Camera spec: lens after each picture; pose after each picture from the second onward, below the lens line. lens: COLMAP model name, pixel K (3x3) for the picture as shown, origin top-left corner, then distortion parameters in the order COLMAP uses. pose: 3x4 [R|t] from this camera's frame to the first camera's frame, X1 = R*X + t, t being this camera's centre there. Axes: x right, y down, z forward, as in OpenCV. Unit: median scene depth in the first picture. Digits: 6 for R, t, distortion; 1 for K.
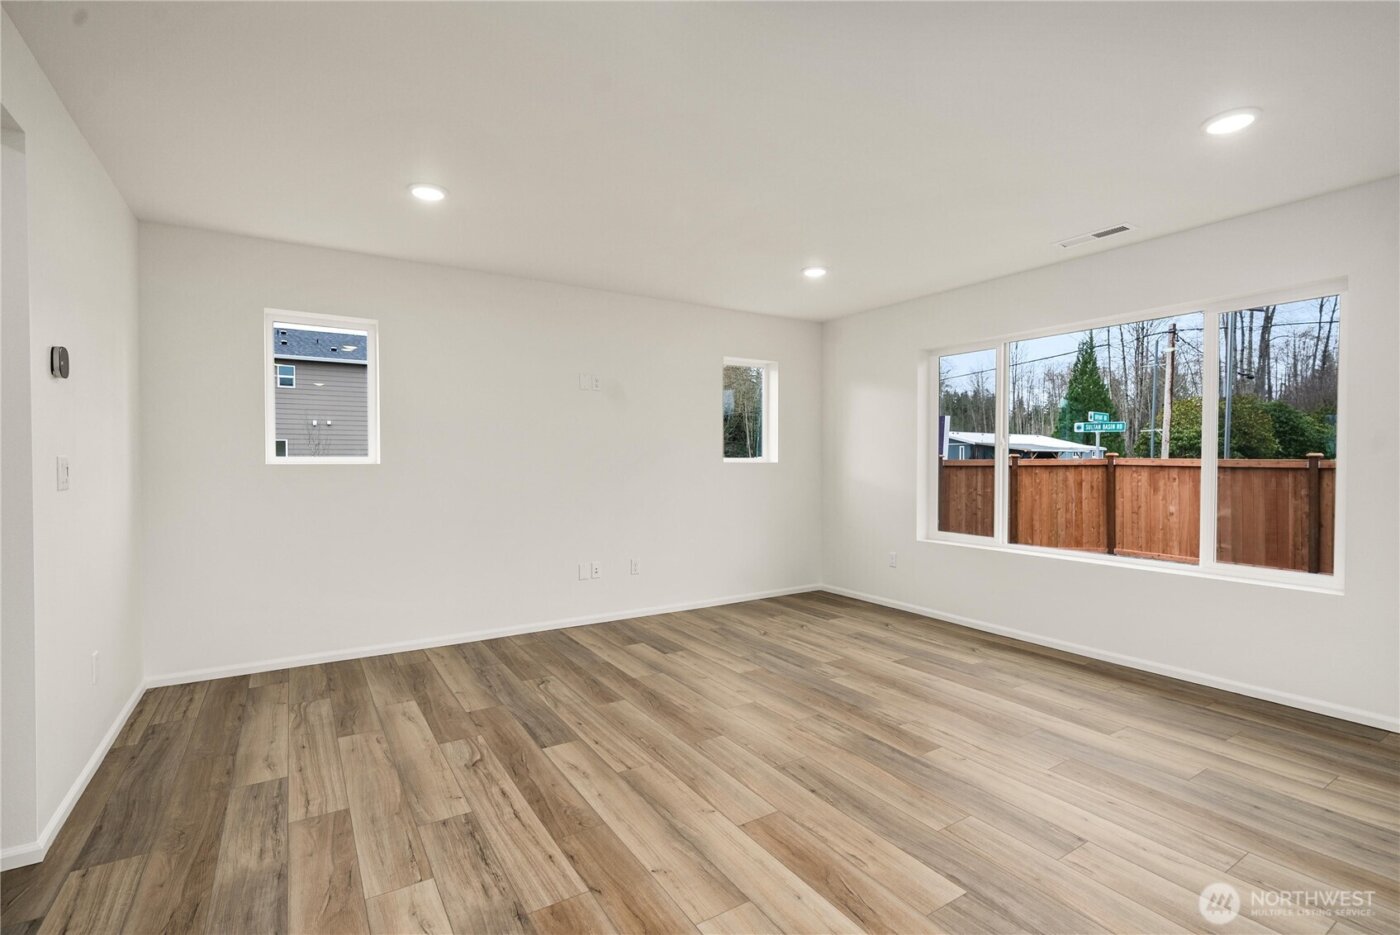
lens RADIAL K [[644.9, 0, 701.9], [0, 644.9, 465.2], [0, 0, 1]] dist [0.000769, 0.000077]
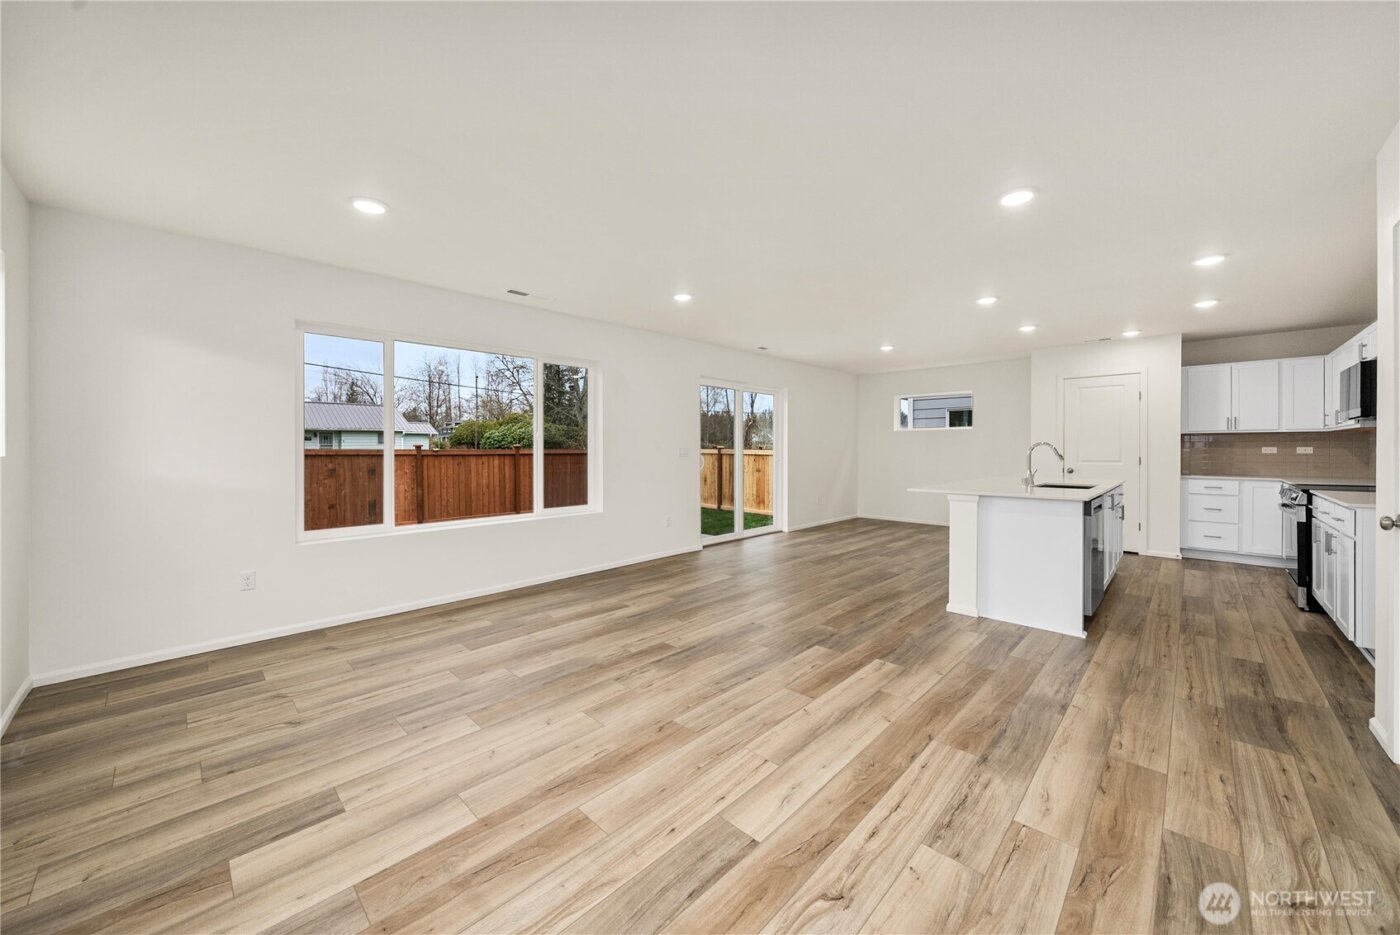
lens RADIAL K [[509.9, 0, 694.2], [0, 509.9, 450.2], [0, 0, 1]] dist [-0.005868, -0.000436]
pose [[-0.223109, -0.006059, 0.974775, -0.679144], [0.009645, 0.999918, 0.008423, -0.014255], [-0.974746, 0.011281, -0.223032, 1.021011]]
